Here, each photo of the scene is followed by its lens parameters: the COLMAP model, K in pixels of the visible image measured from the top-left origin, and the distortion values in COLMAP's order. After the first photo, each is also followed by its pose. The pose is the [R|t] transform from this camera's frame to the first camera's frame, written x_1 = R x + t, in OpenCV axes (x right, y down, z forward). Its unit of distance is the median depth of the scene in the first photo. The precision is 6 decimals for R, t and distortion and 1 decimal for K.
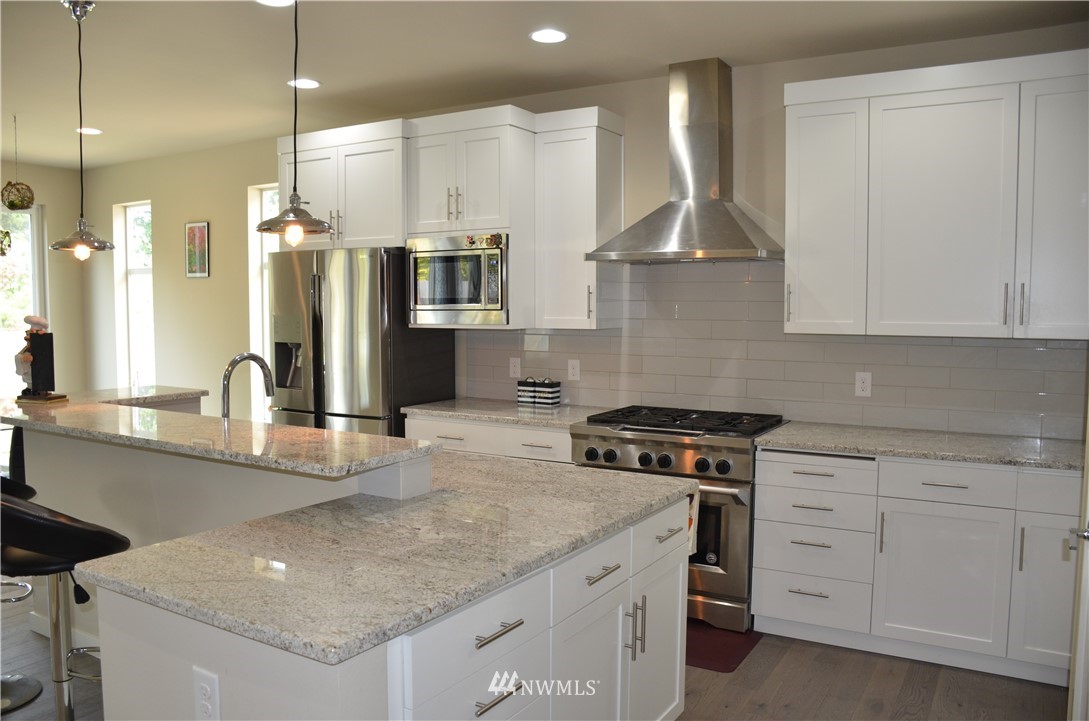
lens RADIAL K [[831.8, 0, 544.5], [0, 831.8, 360.5], [0, 0, 1]] dist [-0.100191, 0.005580]
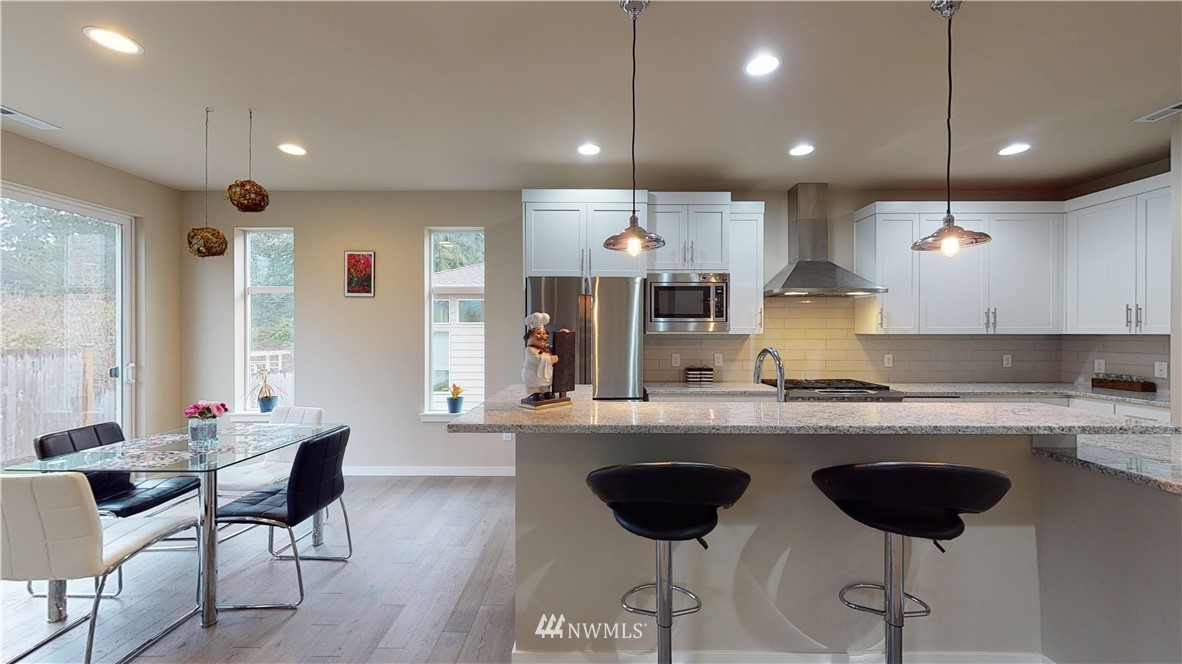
lens RADIAL K [[439.2, 0, 591.0], [0, 439.2, 332.0], [0, 0, 1]] dist [-0.000162, -0.000069]
pose [[0.862335, -0.003021, 0.506328, -0.818587], [0.034576, 0.997999, -0.052933, -0.008195], [-0.505156, 0.063153, 0.860715, 0.497700]]
